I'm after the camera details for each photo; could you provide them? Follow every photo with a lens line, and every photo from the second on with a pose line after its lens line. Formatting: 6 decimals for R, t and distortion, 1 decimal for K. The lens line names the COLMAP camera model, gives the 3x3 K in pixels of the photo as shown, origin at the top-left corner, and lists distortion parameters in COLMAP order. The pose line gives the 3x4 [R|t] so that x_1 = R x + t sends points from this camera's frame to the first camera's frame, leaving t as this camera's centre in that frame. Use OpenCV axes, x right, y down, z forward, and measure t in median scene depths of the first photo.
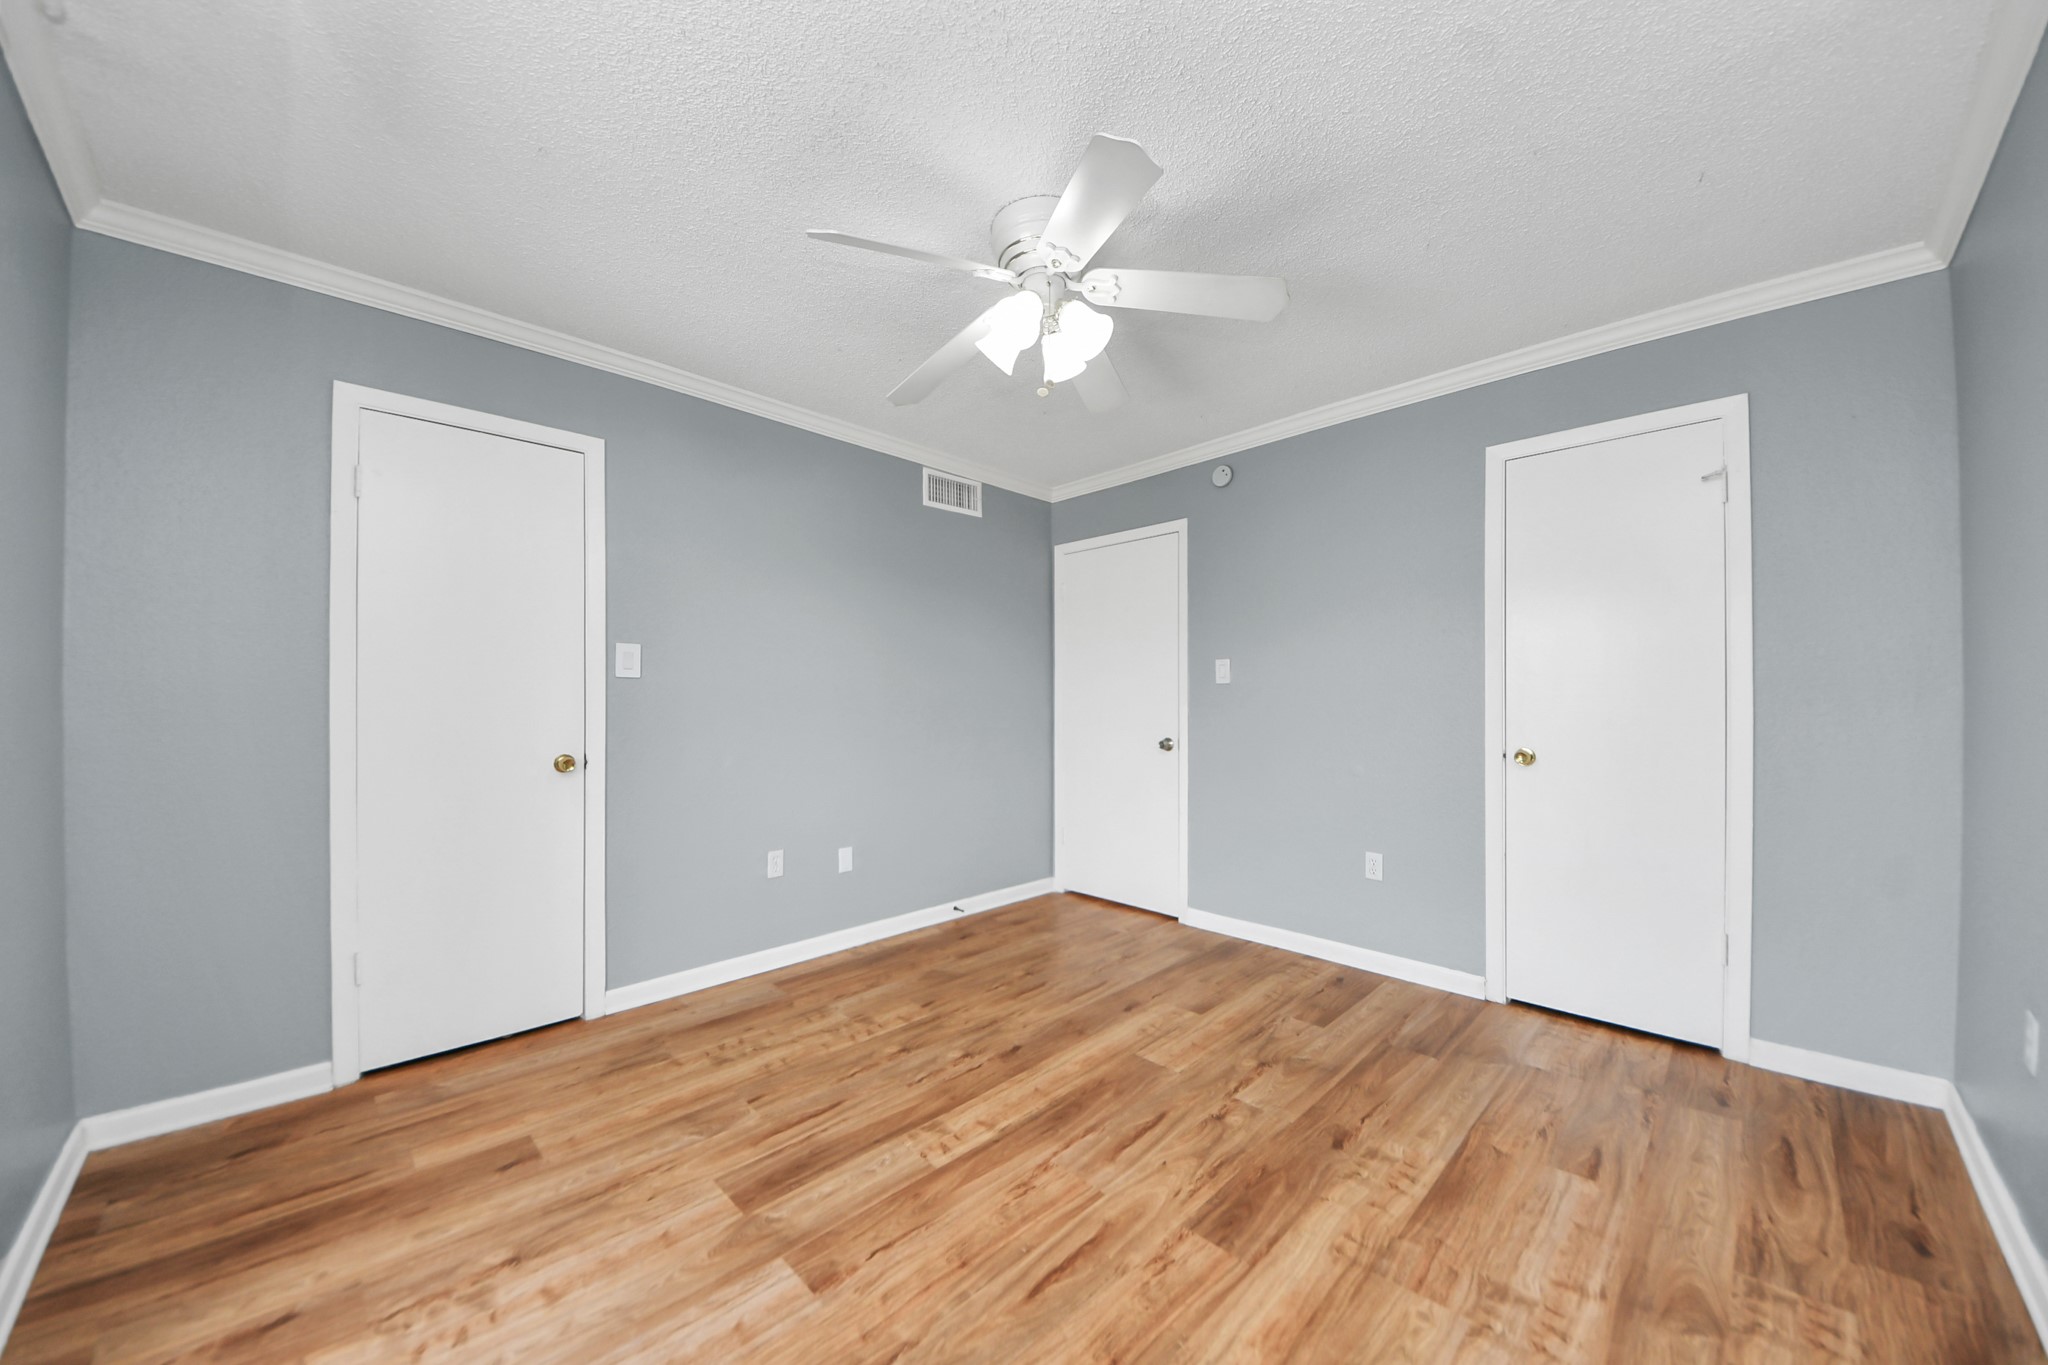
lens RADIAL K [[730.2, 0, 1027.6], [0, 730.2, 682.6], [0, 0, 1]] dist [0.051781, -0.029415]
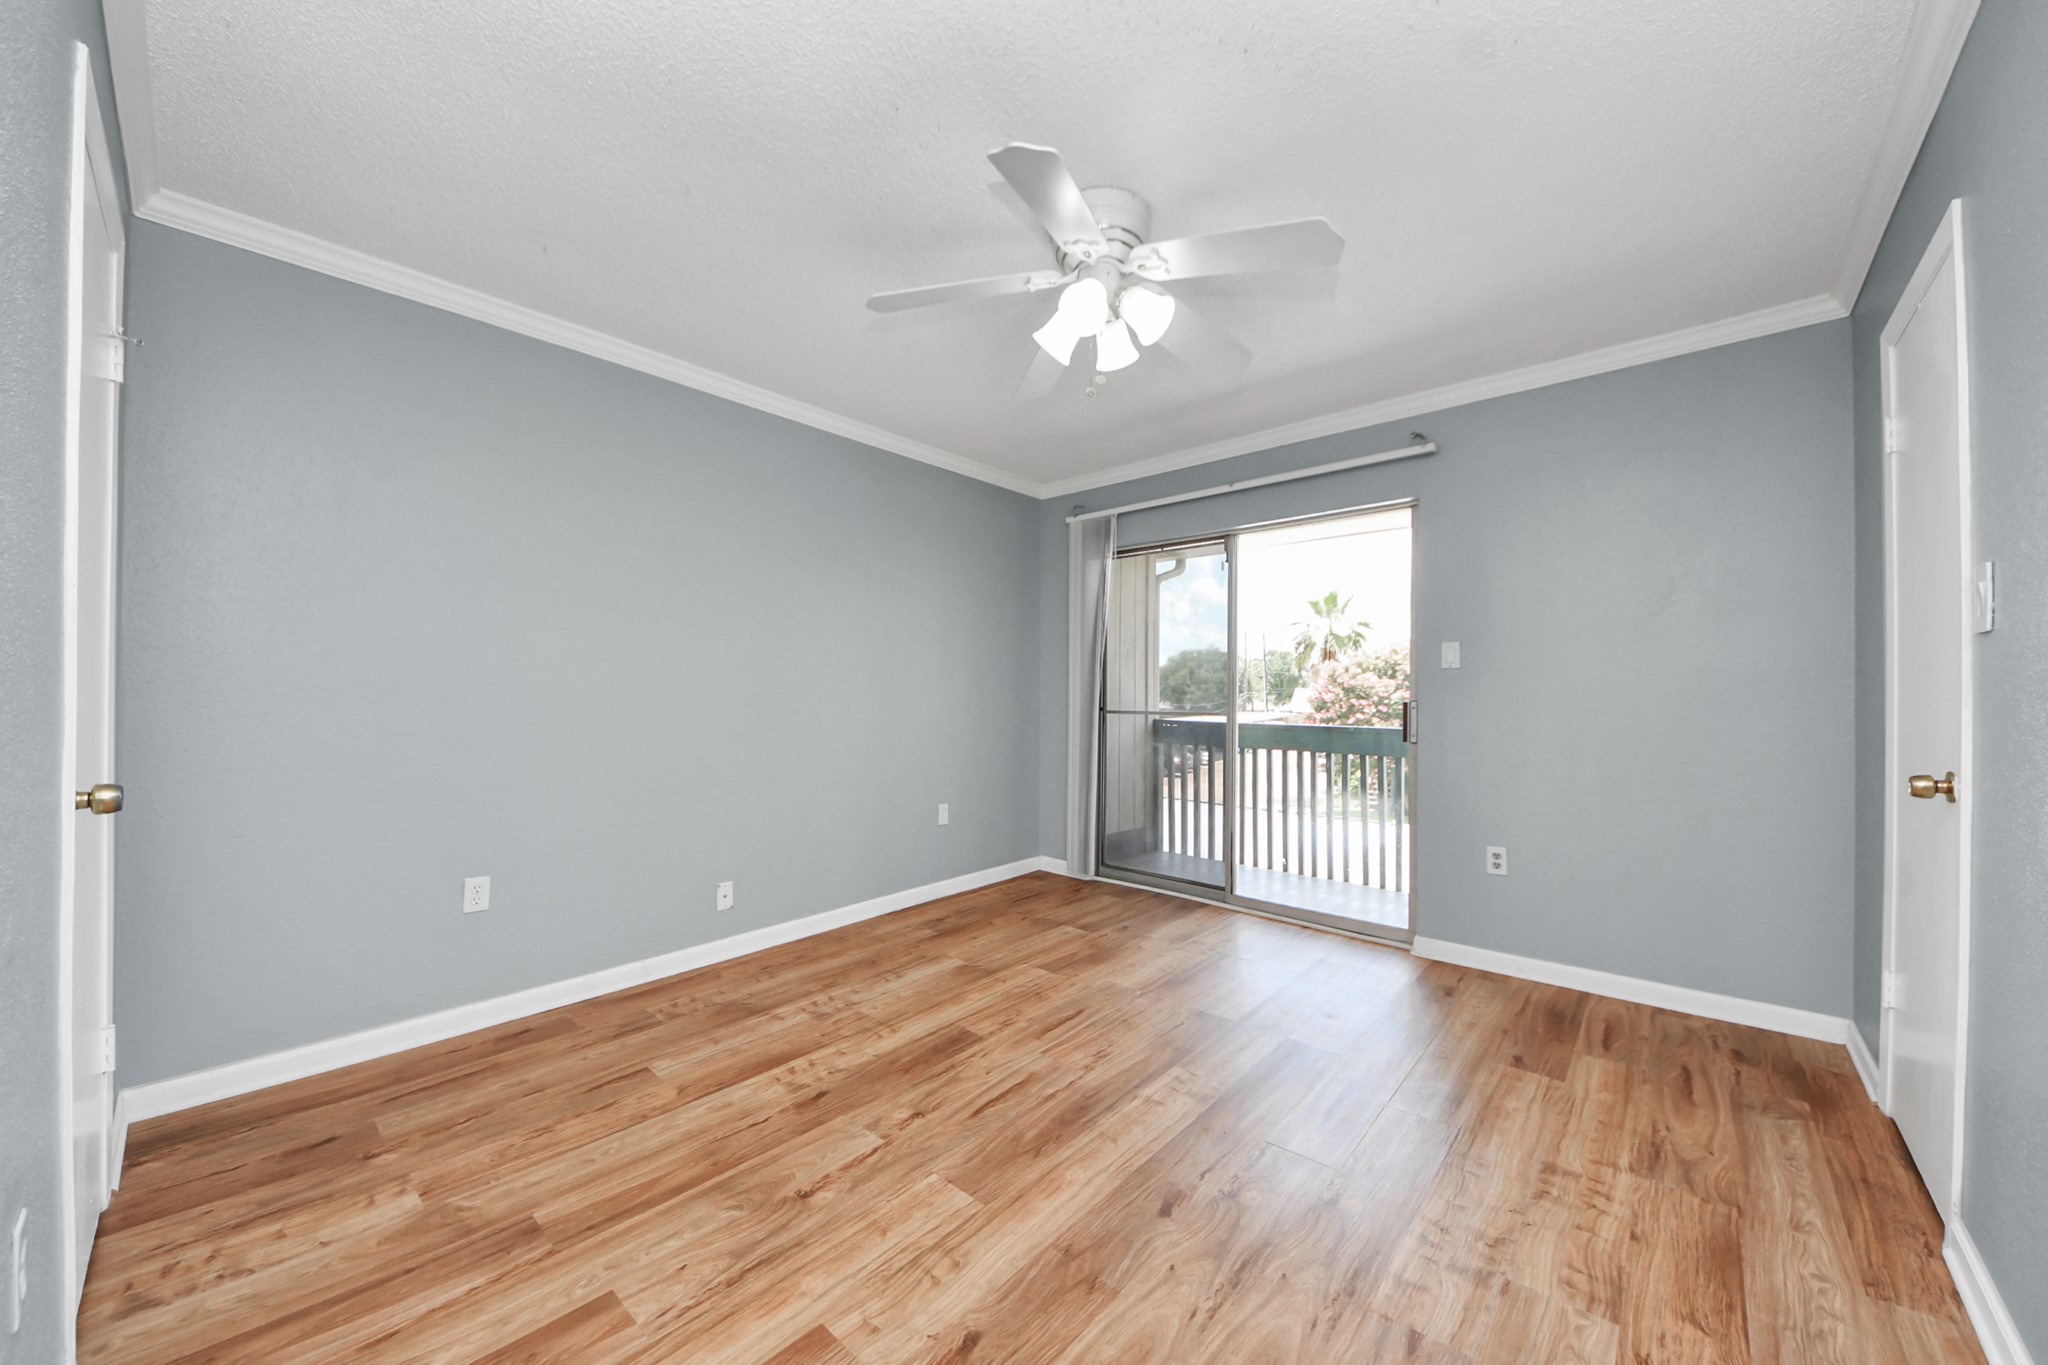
lens RADIAL K [[738.1, 0, 1034.4], [0, 738.1, 696.0], [0, 0, 1]] dist [0.056178, -0.030319]
pose [[-0.997549, -0.001355, -0.069961, 0.168619], [0.000542, 0.999633, -0.027089, 0.069269], [0.069973, -0.027061, -0.997182, 1.919273]]
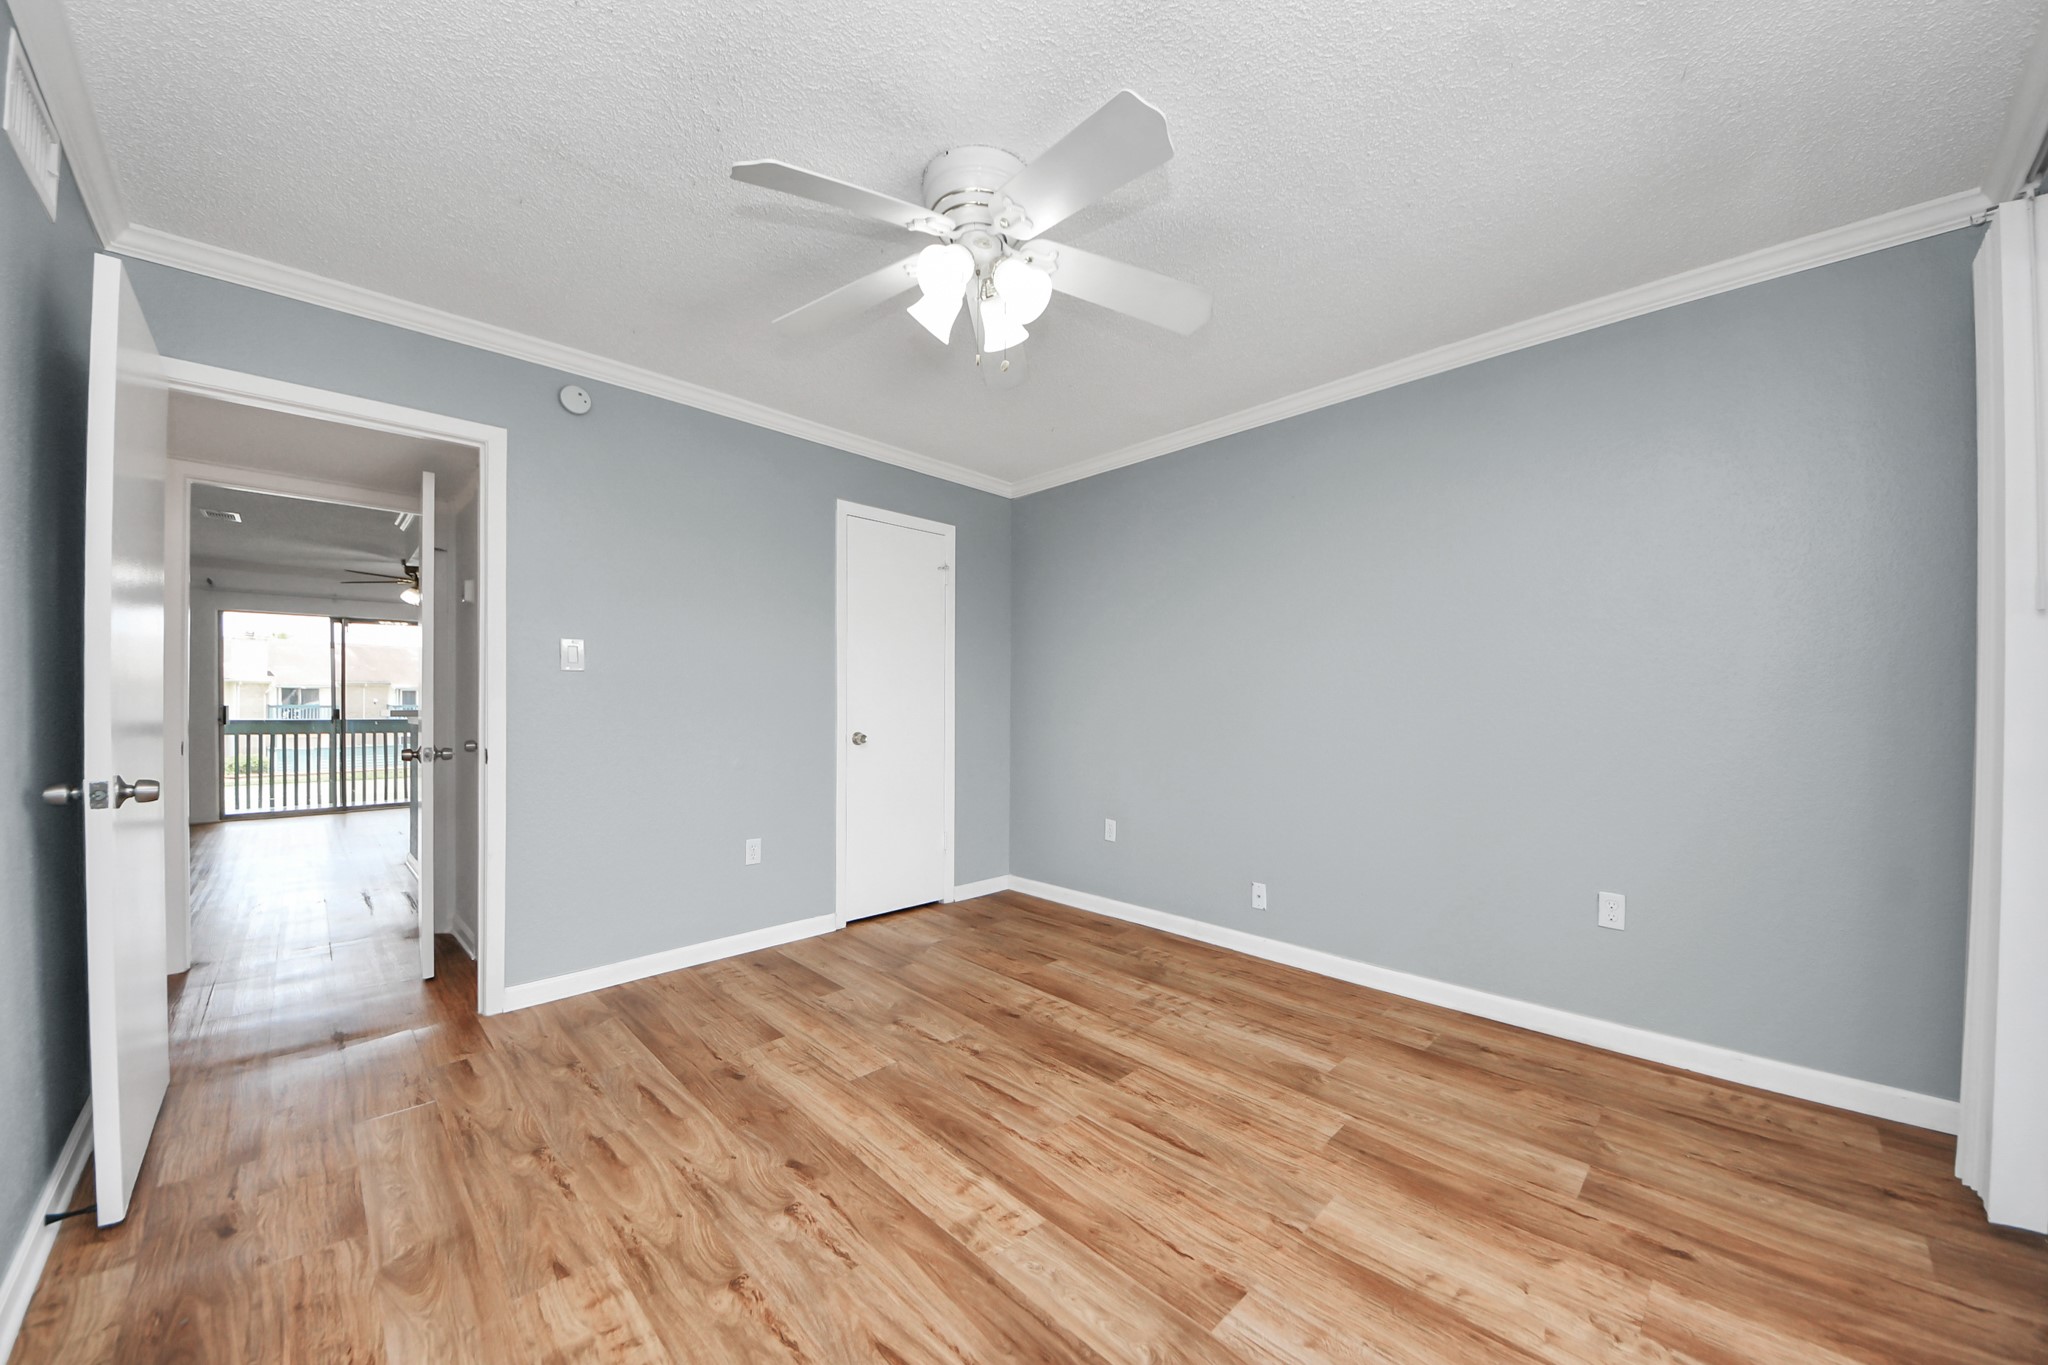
lens RADIAL K [[730.2, 0, 1027.6], [0, 730.2, 682.6], [0, 0, 1]] dist [0.051781, -0.029415]
pose [[0.008538, 0.029693, 0.999523, -0.887633], [-0.031058, 0.999085, -0.029415, 0.034655], [-0.999481, -0.030792, 0.009452, 0.891806]]
